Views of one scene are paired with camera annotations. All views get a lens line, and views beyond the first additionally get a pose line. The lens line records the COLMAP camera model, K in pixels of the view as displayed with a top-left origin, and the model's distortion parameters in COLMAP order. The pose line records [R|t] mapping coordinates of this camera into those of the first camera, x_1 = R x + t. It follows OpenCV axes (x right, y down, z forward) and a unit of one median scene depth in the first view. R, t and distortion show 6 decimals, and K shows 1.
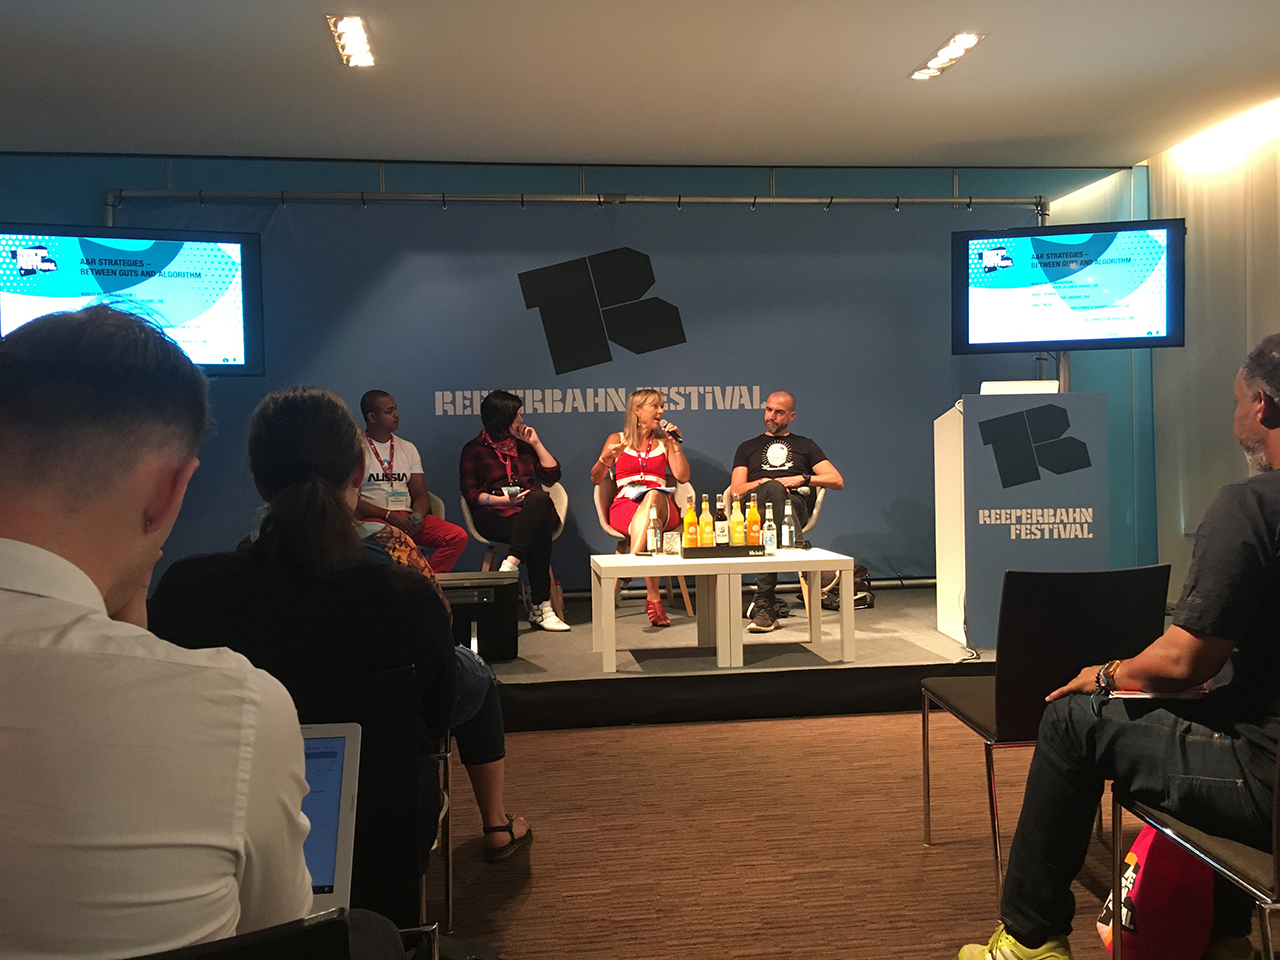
lens RADIAL K [[1082.4, 0, 642.0], [0, 1082.4, 486.5], [0, 0, 1]] dist [0.058387, -0.000079]
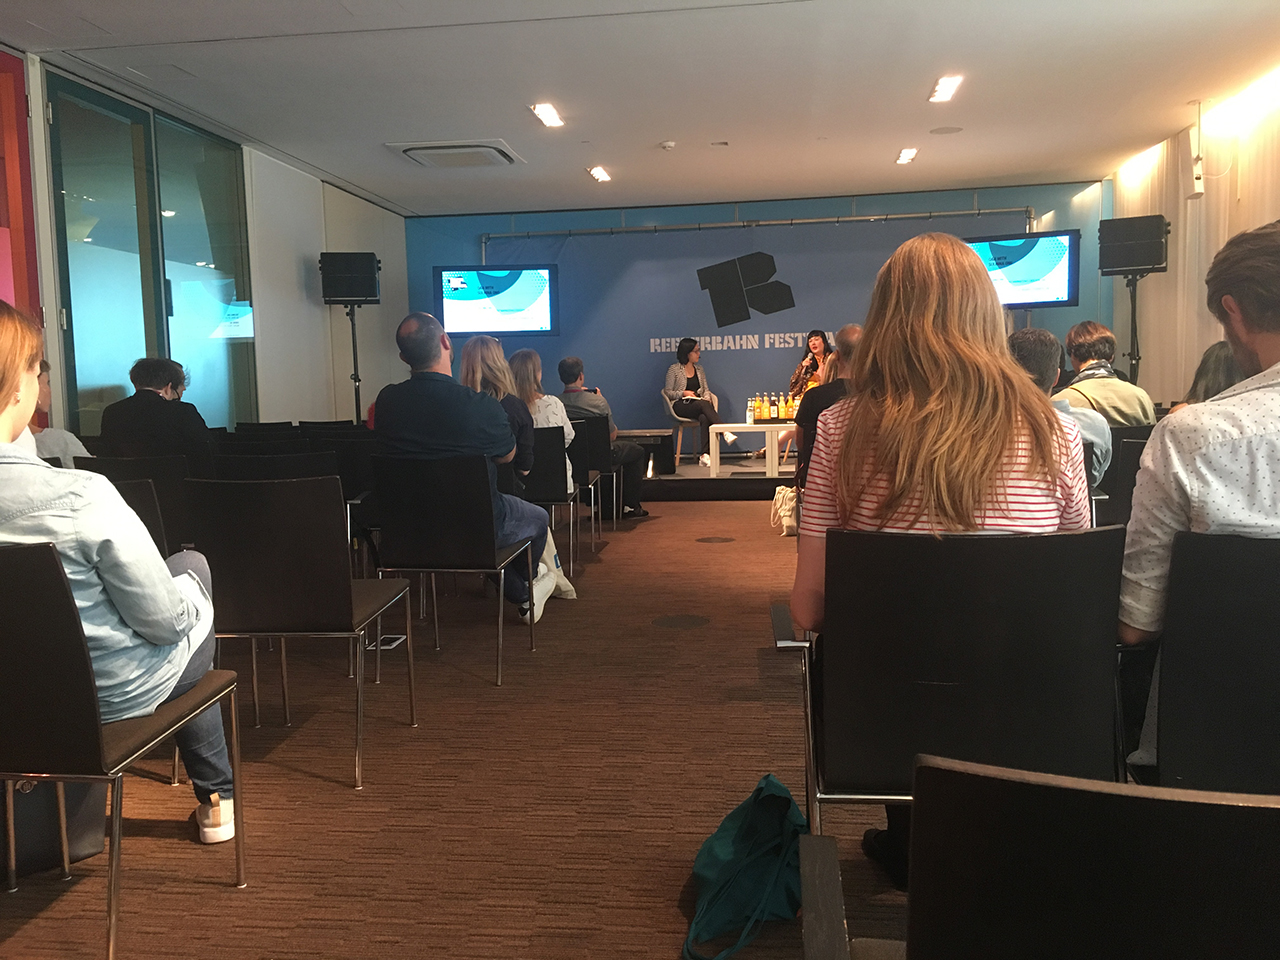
lens RADIAL K [[1082.4, 0, 638.5], [0, 1082.4, 478.2], [0, 0, 1]] dist [0.058387, -0.000079]
pose [[0.964327, 0.019078, -0.264026, 0.261381], [-0.002750, 0.998068, 0.062076, 0.029653], [0.264700, -0.059135, 0.962516, -0.719151]]
